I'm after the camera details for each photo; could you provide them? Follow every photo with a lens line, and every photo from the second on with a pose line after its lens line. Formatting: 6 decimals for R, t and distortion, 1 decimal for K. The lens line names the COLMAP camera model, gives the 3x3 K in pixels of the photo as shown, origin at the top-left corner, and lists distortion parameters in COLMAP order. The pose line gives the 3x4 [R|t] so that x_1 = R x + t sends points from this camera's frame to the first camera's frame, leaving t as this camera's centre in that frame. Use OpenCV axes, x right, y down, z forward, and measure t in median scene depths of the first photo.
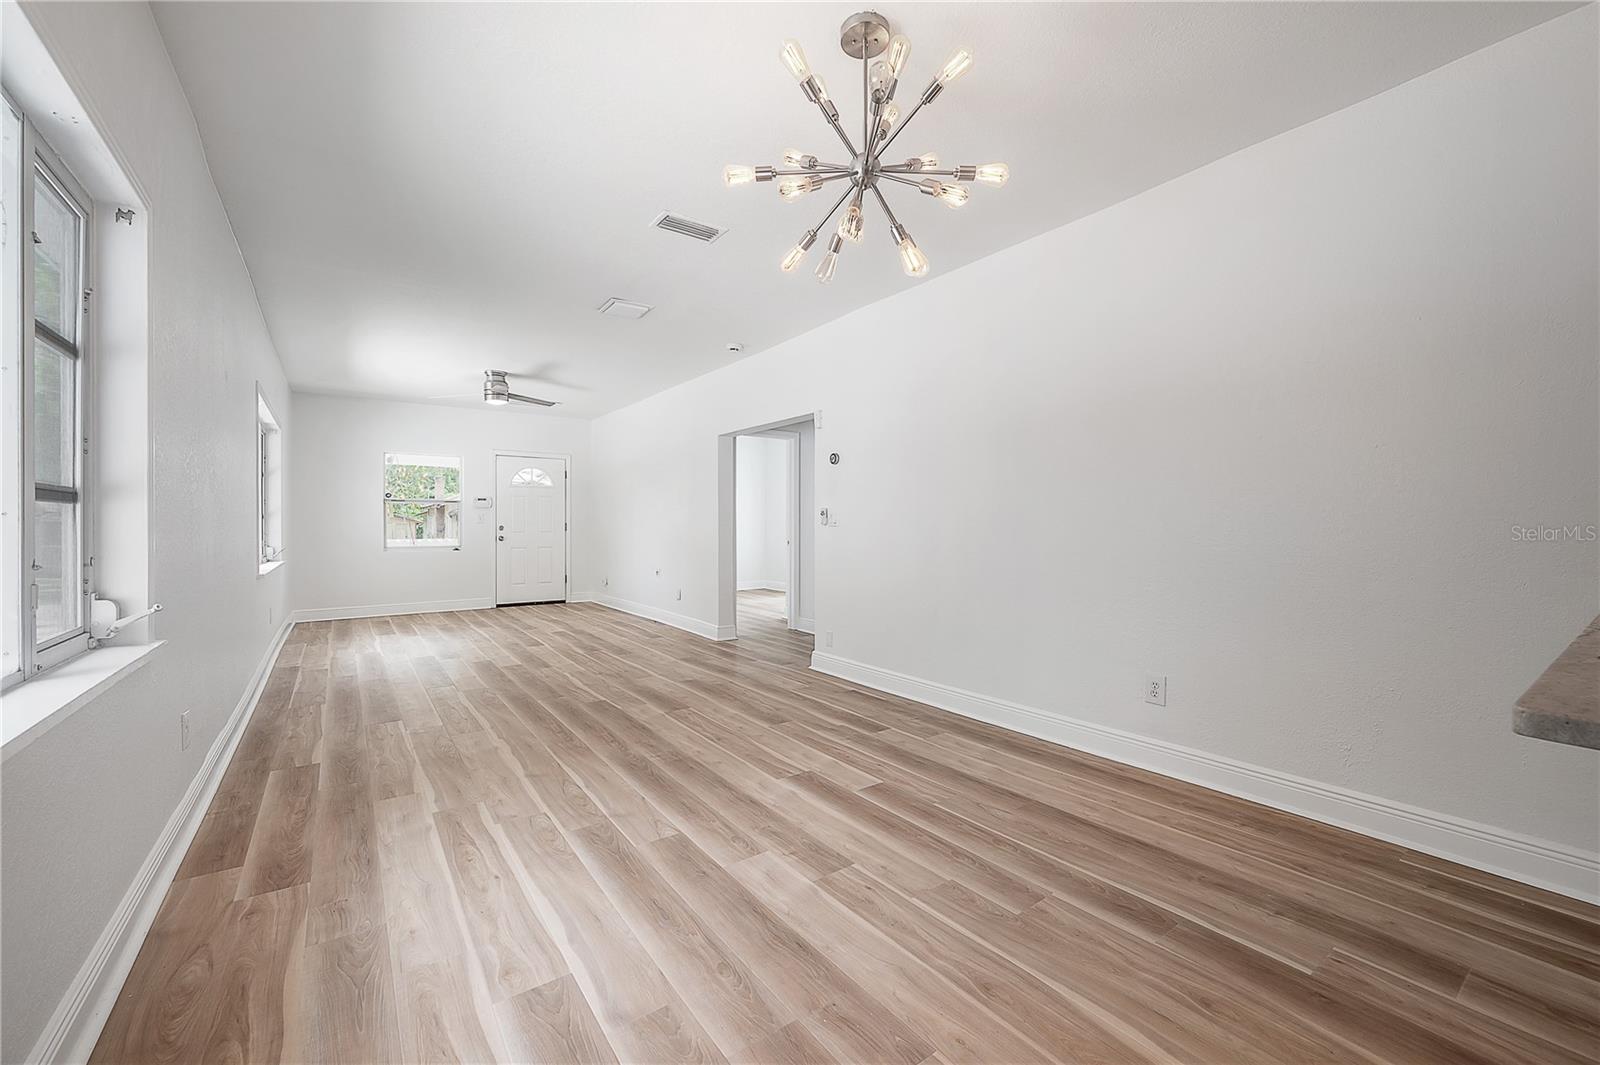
lens RADIAL K [[637.3, 0, 804.7], [0, 637.3, 528.9], [0, 0, 1]] dist [0.000074, 0.000228]
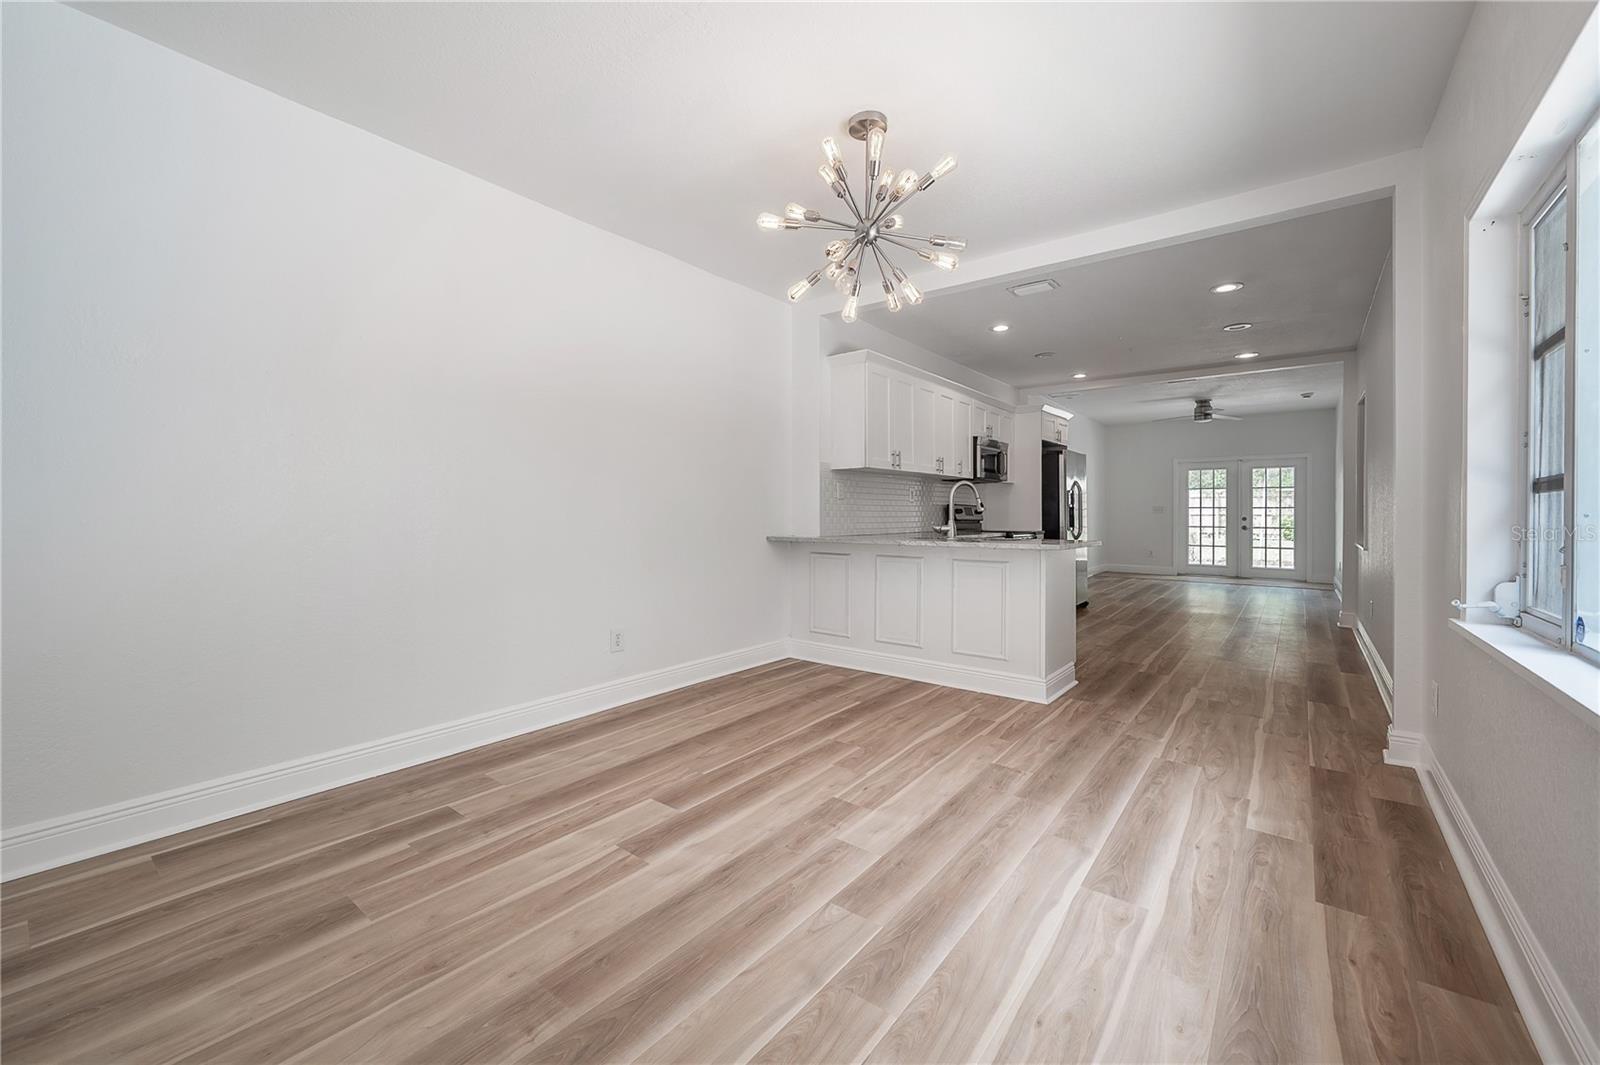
lens RADIAL K [[637.3, 0, 797.2], [0, 637.3, 520.2], [0, 0, 1]] dist [0.000074, 0.000228]
pose [[-0.271664, -0.014003, 0.962290, -0.928983], [0.000737, 0.999891, 0.014758, -0.000565], [-0.962392, 0.004718, -0.271624, 1.253470]]
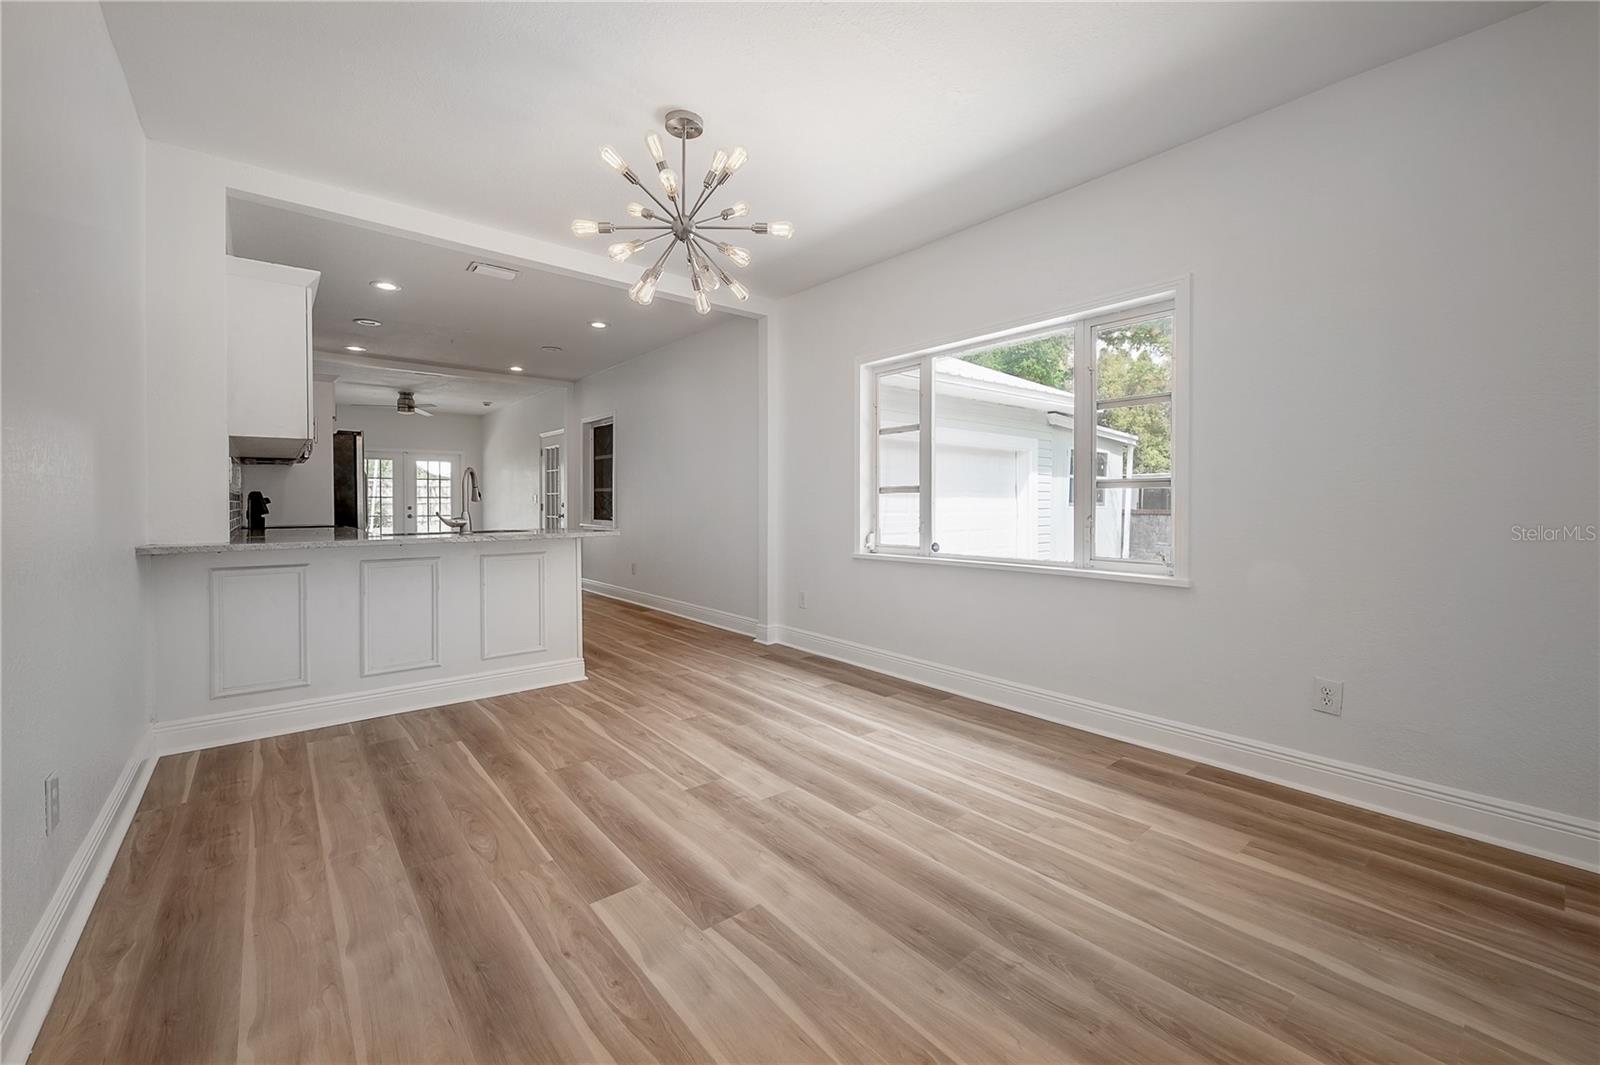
lens RADIAL K [[637.3, 0, 797.5], [0, 637.3, 511.0], [0, 0, 1]] dist [0.000074, 0.000228]
pose [[-0.998201, 0.000478, -0.059951, -0.051660], [-0.000568, 0.999848, 0.017431, -0.002723], [0.059951, 0.017433, -0.998049, 1.962887]]
